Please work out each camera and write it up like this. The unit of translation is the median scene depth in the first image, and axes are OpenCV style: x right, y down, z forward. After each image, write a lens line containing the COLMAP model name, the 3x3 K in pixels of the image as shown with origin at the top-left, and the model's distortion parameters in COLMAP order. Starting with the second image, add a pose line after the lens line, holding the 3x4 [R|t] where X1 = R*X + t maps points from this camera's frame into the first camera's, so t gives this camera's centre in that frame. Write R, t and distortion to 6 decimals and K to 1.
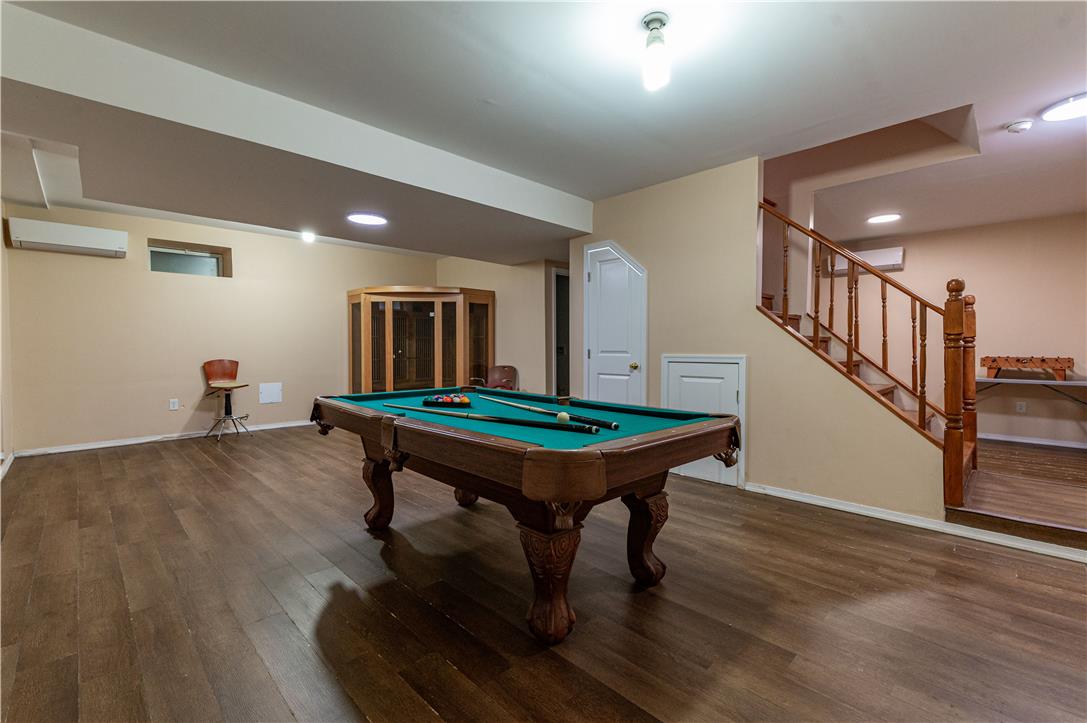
lens RADIAL K [[470.9, 0, 548.4], [0, 470.9, 354.8], [0, 0, 1]] dist [0.000344, 0.000620]
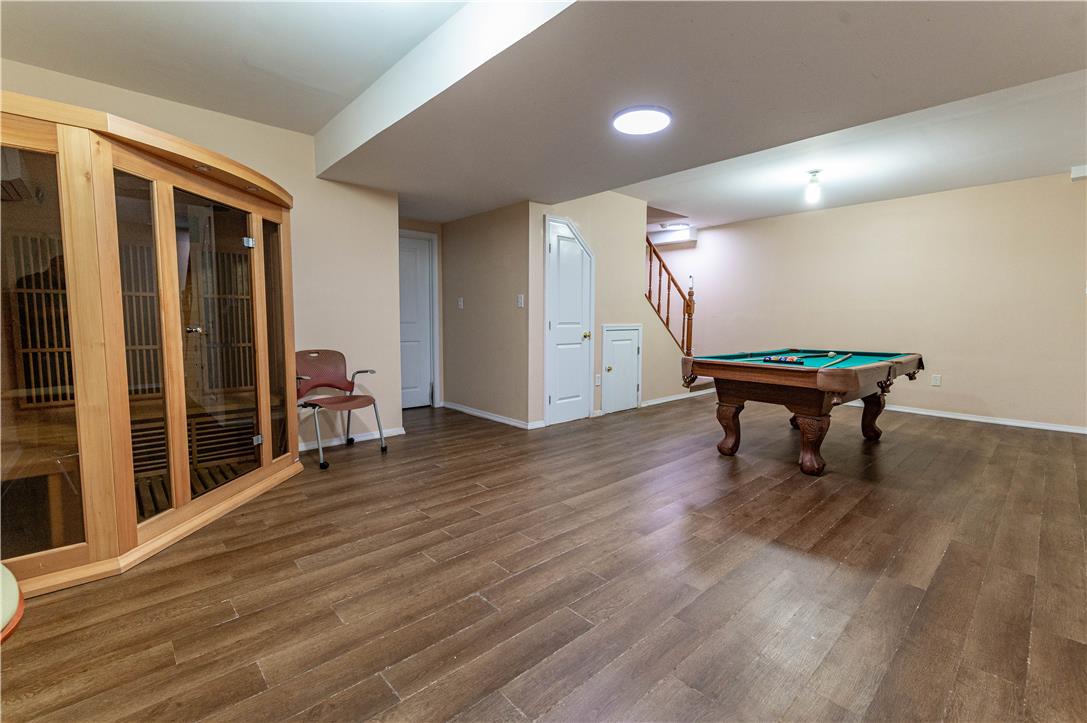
lens RADIAL K [[470.9, 0, 548.4], [0, 470.9, 354.8], [0, 0, 1]] dist [0.000344, 0.000620]
pose [[0.038055, -0.077462, 0.996269, -1.003049], [0.011959, 0.996955, 0.077058, -0.018738], [-0.999204, 0.008982, 0.038866, 1.048514]]
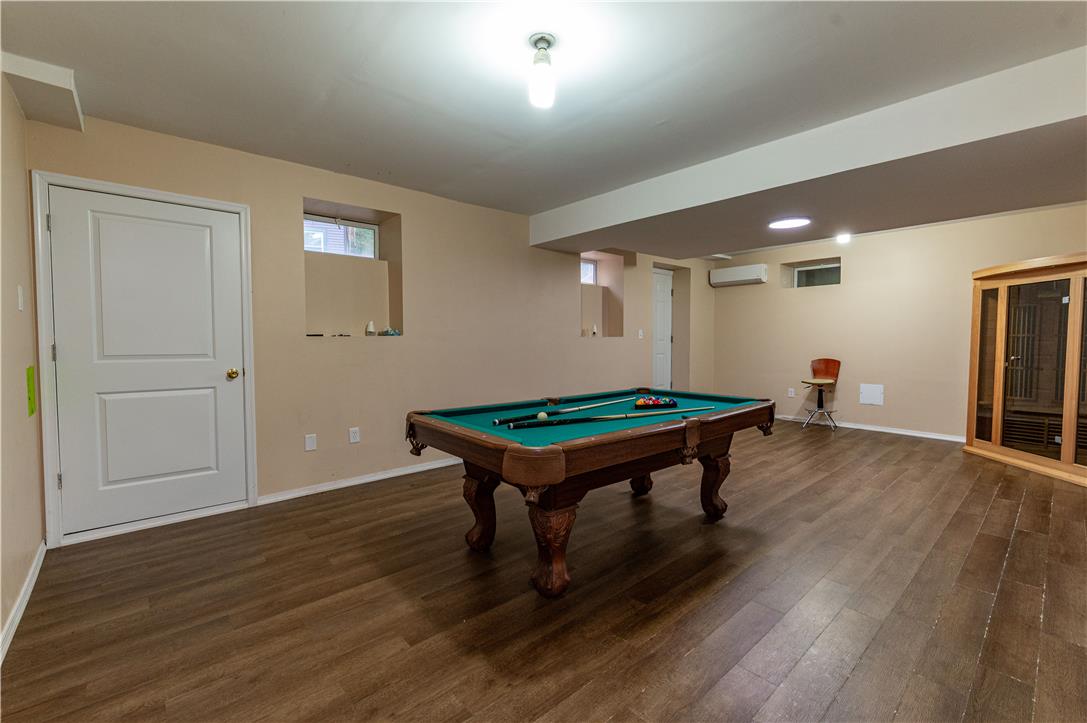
lens RADIAL K [[470.9, 0, 548.4], [0, 470.9, 354.8], [0, 0, 1]] dist [0.000344, 0.000620]
pose [[-0.054664, 0.032846, -0.997964, 0.611830], [-0.016143, 0.999299, 0.033774, -0.035122], [0.998374, 0.017956, -0.054095, 0.526813]]
